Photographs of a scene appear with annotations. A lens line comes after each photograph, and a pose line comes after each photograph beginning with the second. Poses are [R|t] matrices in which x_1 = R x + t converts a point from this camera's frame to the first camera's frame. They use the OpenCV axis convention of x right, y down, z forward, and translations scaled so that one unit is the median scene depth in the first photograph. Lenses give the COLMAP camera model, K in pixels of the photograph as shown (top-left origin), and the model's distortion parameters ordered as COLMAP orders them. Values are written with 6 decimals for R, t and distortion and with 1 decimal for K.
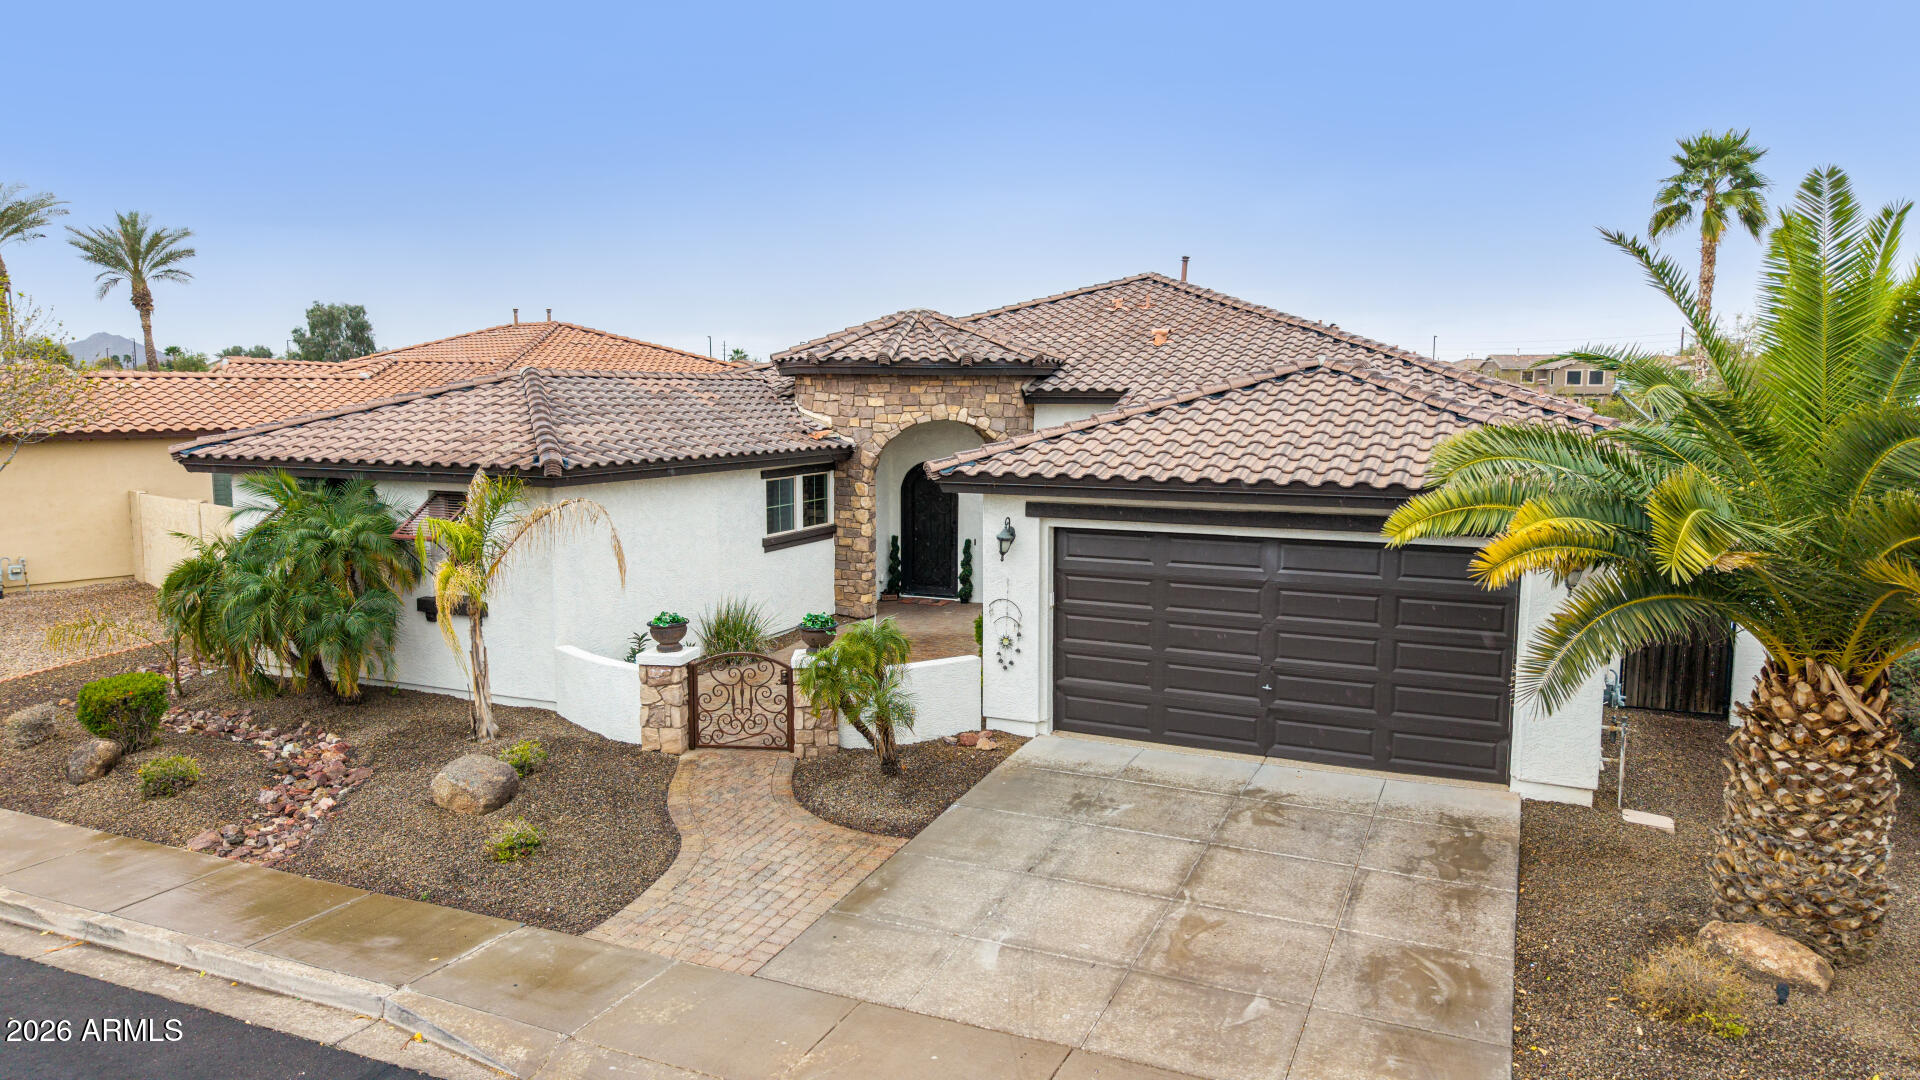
lens RADIAL K [[1288.1, 0, 954.4], [0, 1288.1, 537.1], [0, 0, 1]] dist [0.025758, -0.026675]
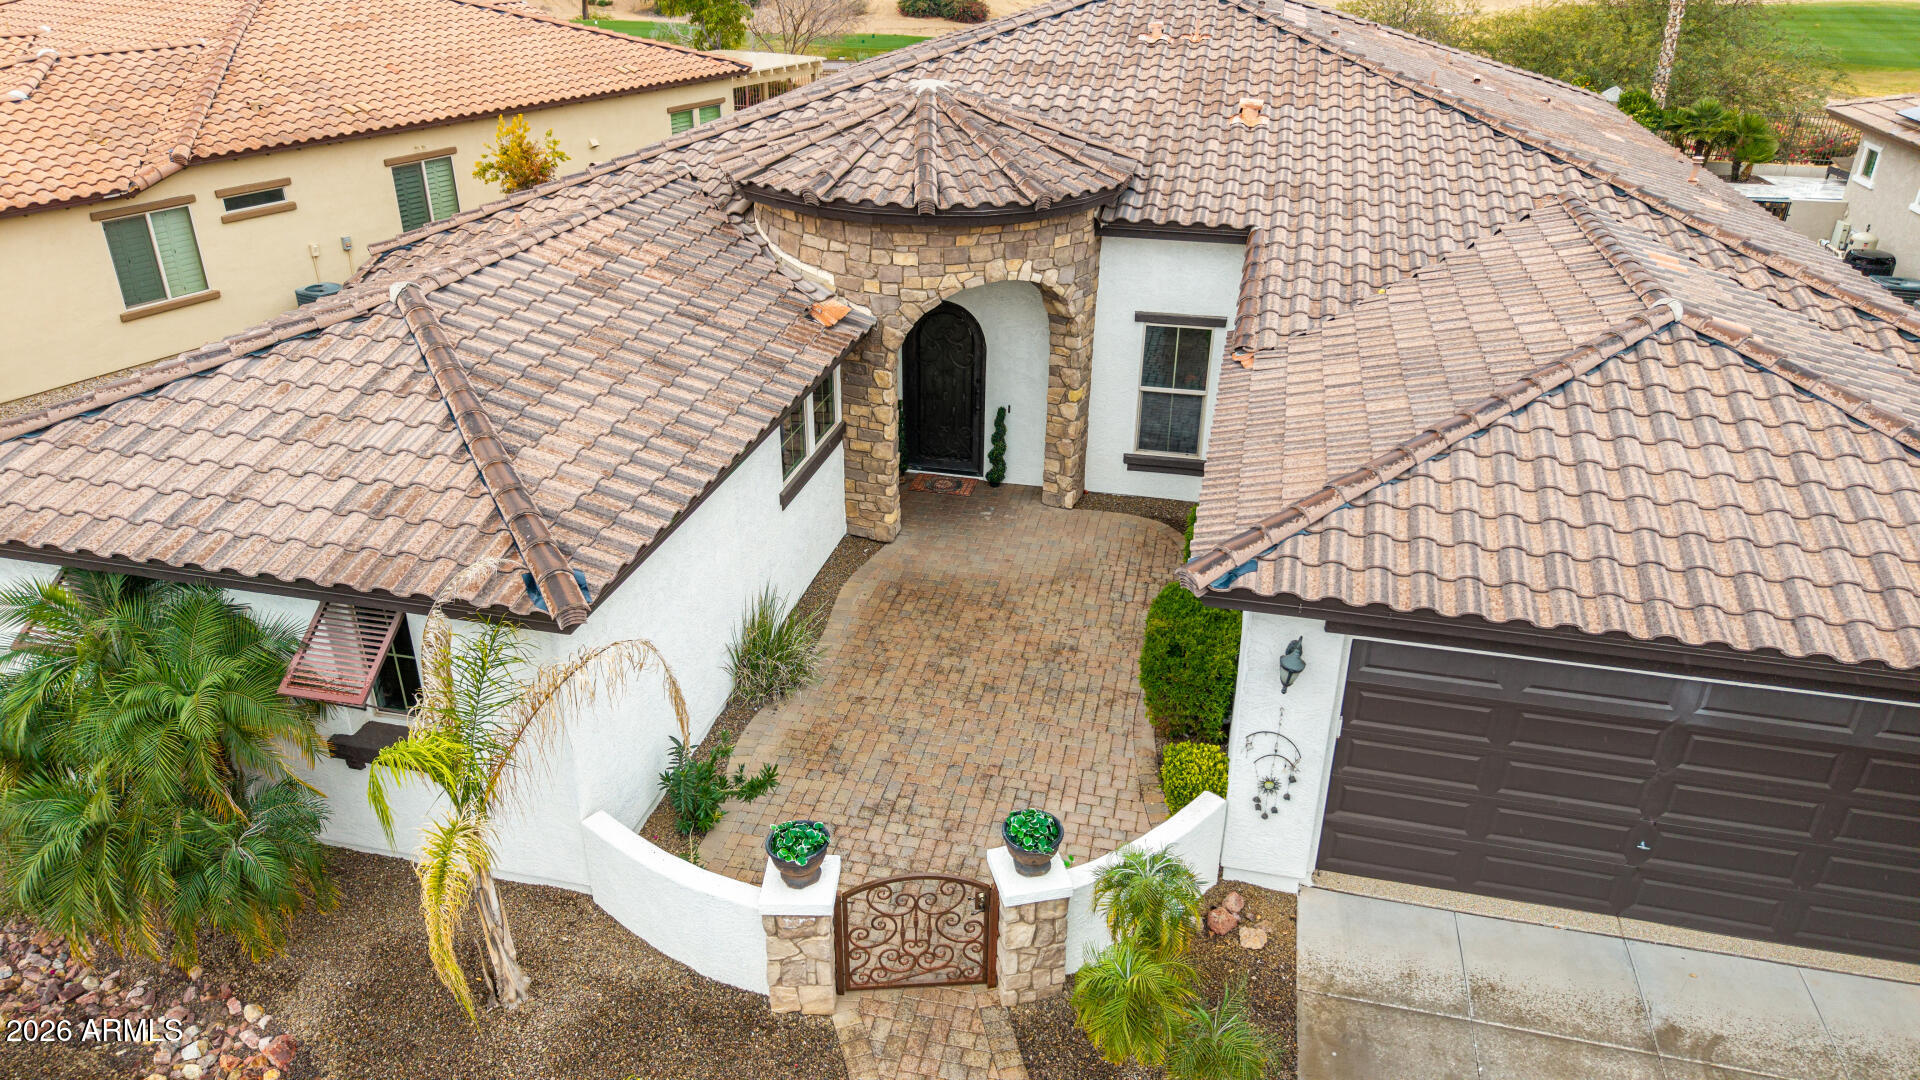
lens RADIAL K [[1288.1, 0, 946.1], [0, 1288.1, 543.7], [0, 0, 1]] dist [0.025758, -0.026675]
pose [[0.982672, -0.080772, 0.166826, -0.245775], [0.018304, 0.937942, 0.346308, -0.295604], [-0.184445, -0.337254, 0.923168, 0.446982]]
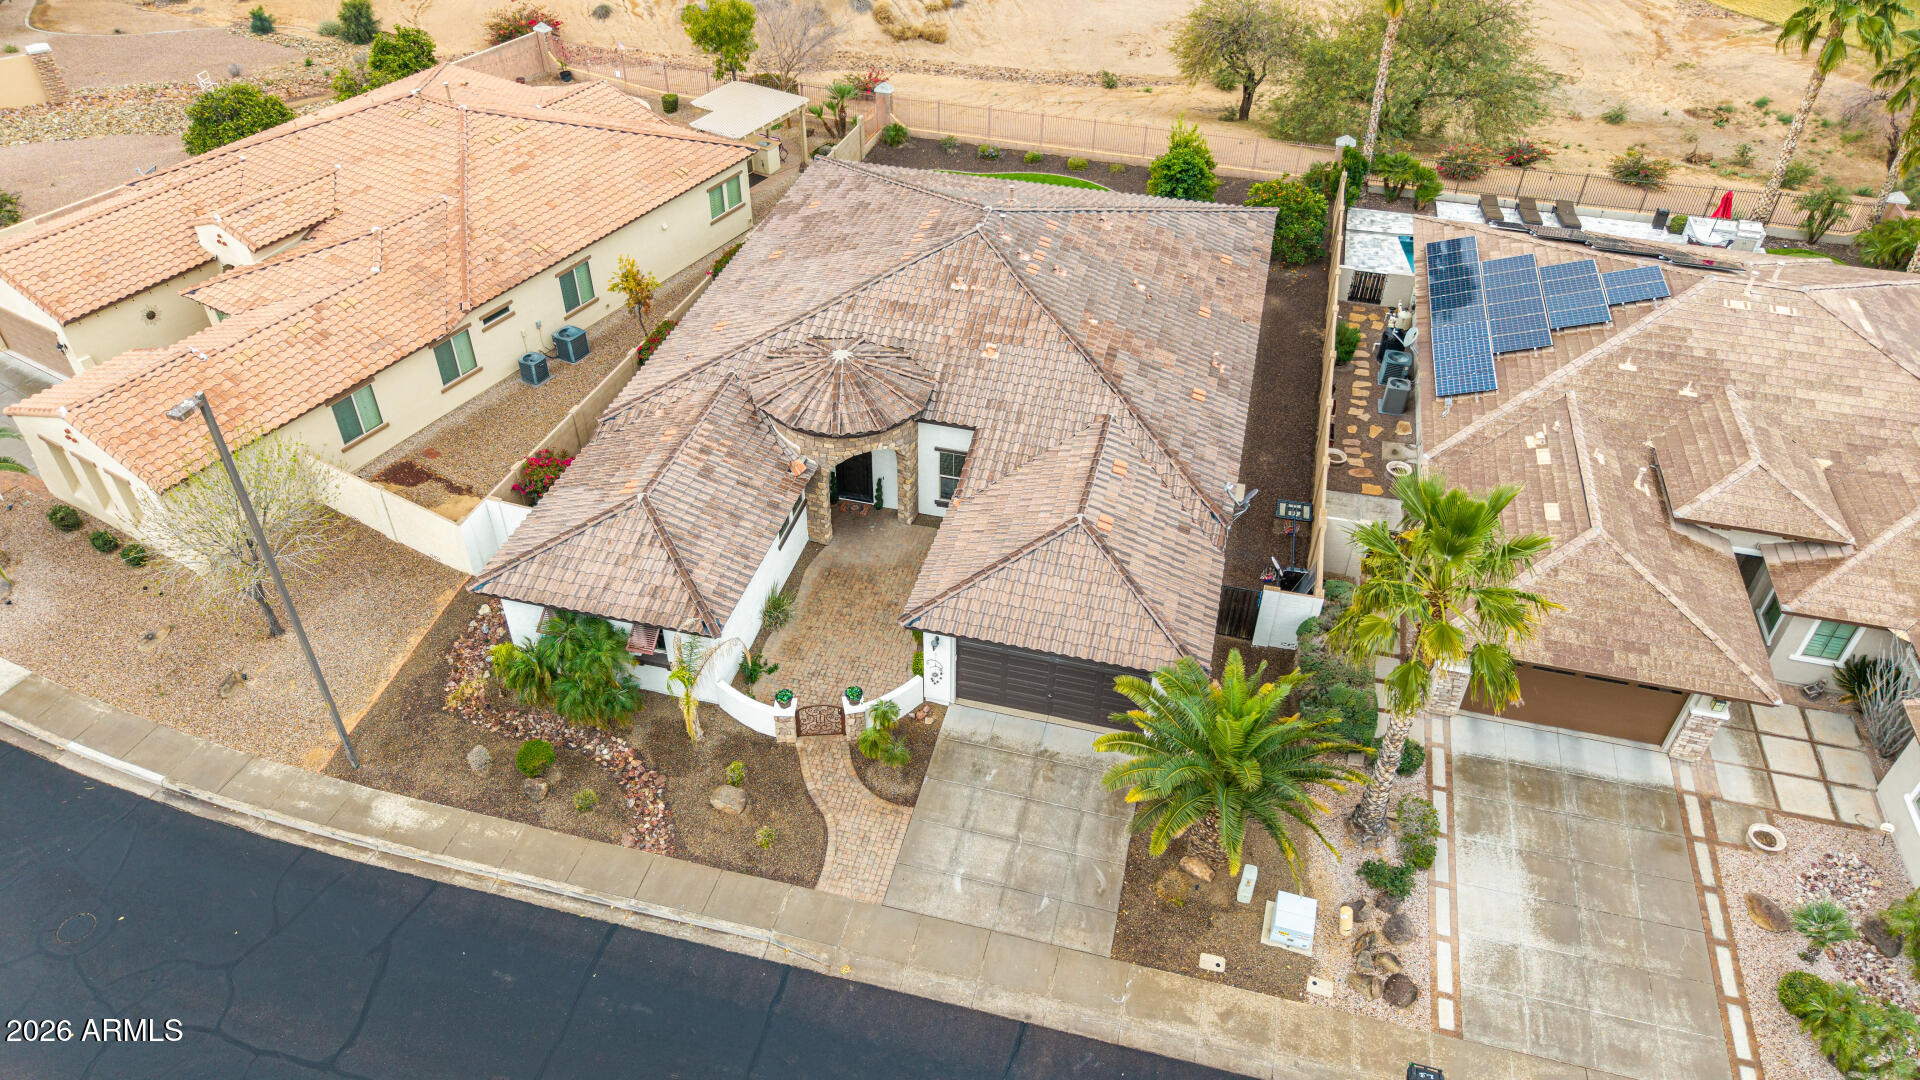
lens RADIAL K [[1288.1, 0, 963.4], [0, 1288.1, 542.0], [0, 0, 1]] dist [0.025758, -0.026675]
pose [[0.983931, -0.104369, 0.144868, -0.212463], [0.008503, 0.837833, 0.545861, -1.344281], [-0.178346, -0.535858, 0.825257, -0.714118]]
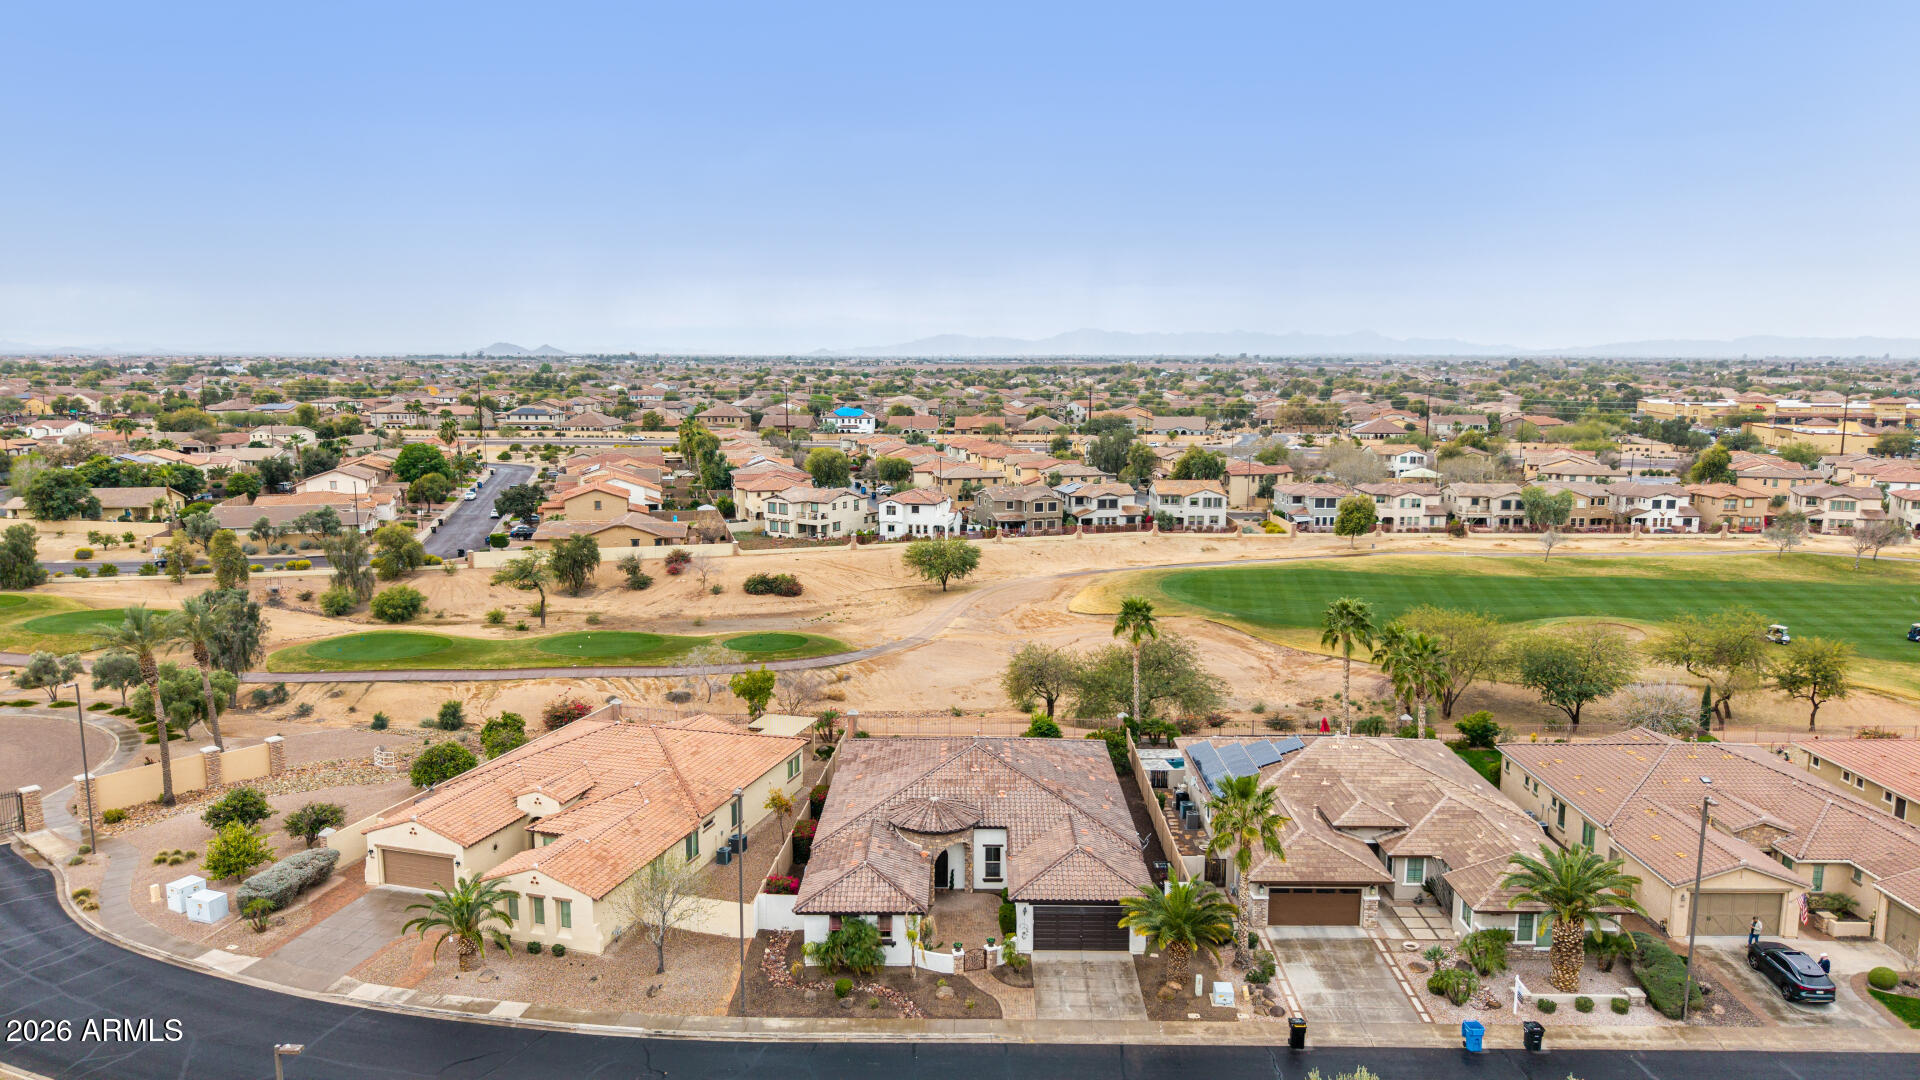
lens RADIAL K [[1288.1, 0, 960.4], [0, 1288.1, 521.3], [0, 0, 1]] dist [0.025758, -0.026675]
pose [[0.913663, -0.054798, 0.402762, -1.910937], [0.046674, 0.998461, 0.029967, -1.505922], [-0.403784, -0.008581, 0.914814, -3.015850]]
